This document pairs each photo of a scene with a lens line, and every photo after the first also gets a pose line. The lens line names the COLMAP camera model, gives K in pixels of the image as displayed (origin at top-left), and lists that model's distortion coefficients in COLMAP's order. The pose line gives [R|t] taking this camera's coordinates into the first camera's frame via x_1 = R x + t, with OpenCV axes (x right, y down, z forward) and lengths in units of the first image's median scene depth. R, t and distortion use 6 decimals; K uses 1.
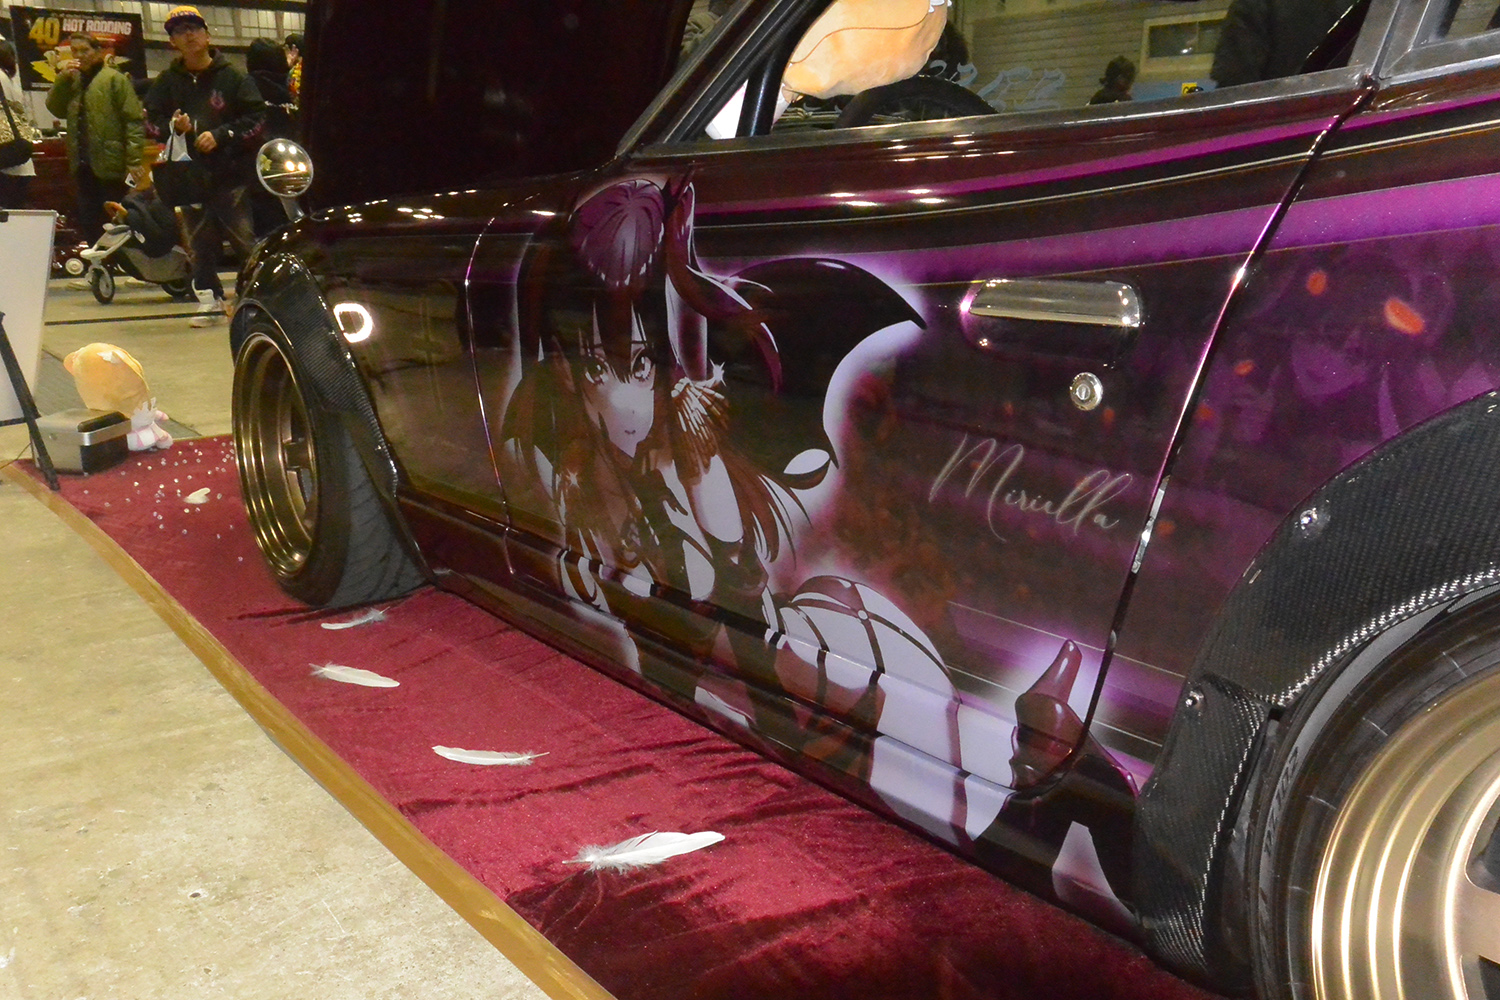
lens RADIAL K [[1279.1, 0, 750.0], [0, 1279.1, 500.0], [0, 0, 1]] dist [0.018973, -0.004795]
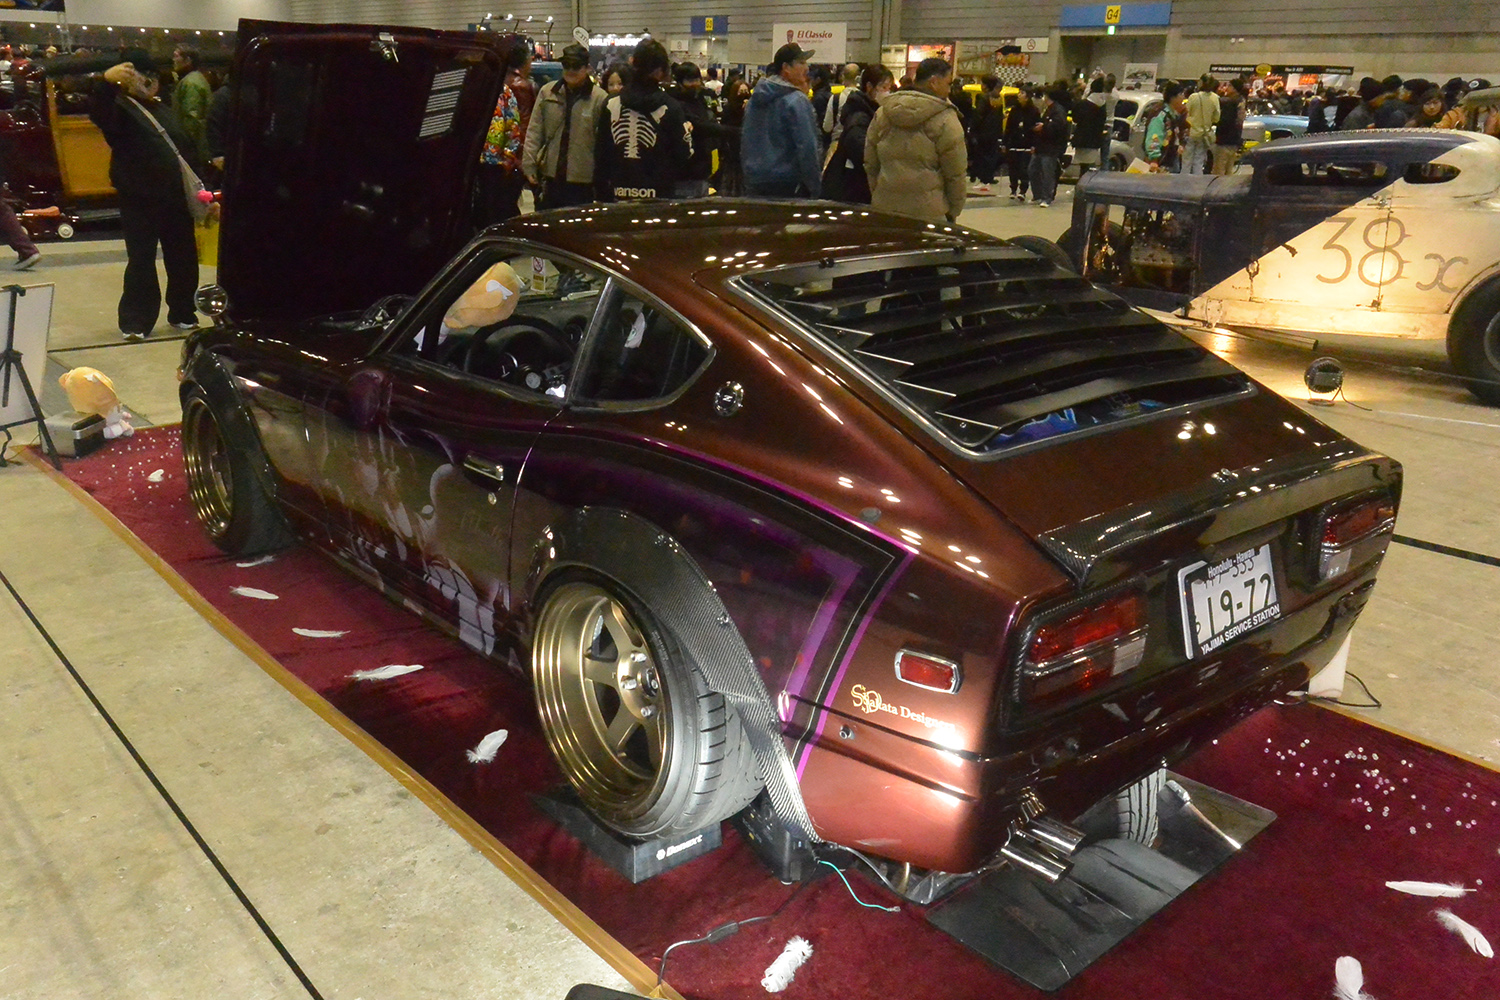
lens RADIAL K [[1279.1, 0, 750.0], [0, 1279.1, 500.0], [0, 0, 1]] dist [0.018973, -0.004795]
pose [[0.998813, 0.005509, 0.048394, 0.346488], [-0.008707, 0.997774, 0.066120, -0.137642], [-0.047922, -0.066463, 0.996637, -0.956517]]
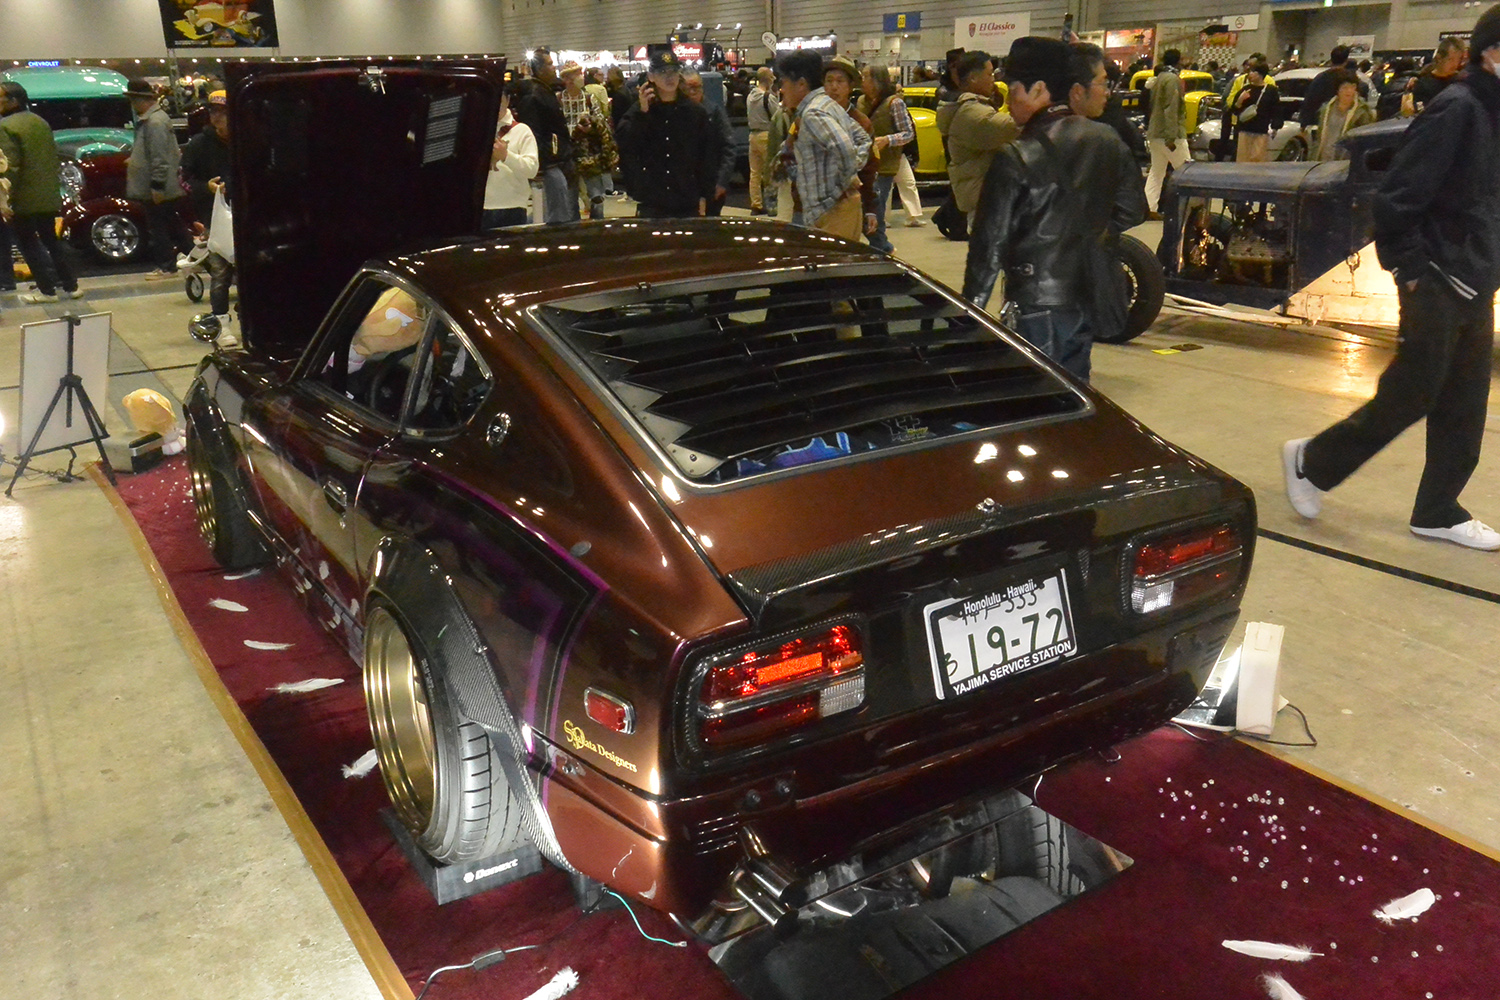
lens RADIAL K [[1279.1, 0, 750.0], [0, 1279.1, 500.0], [0, 0, 1]] dist [0.018973, -0.004795]
pose [[0.994429, 0.005008, -0.105287, 0.752187], [0.002022, 0.997781, 0.066557, -0.166116], [0.105387, -0.066399, 0.992212, -0.930333]]
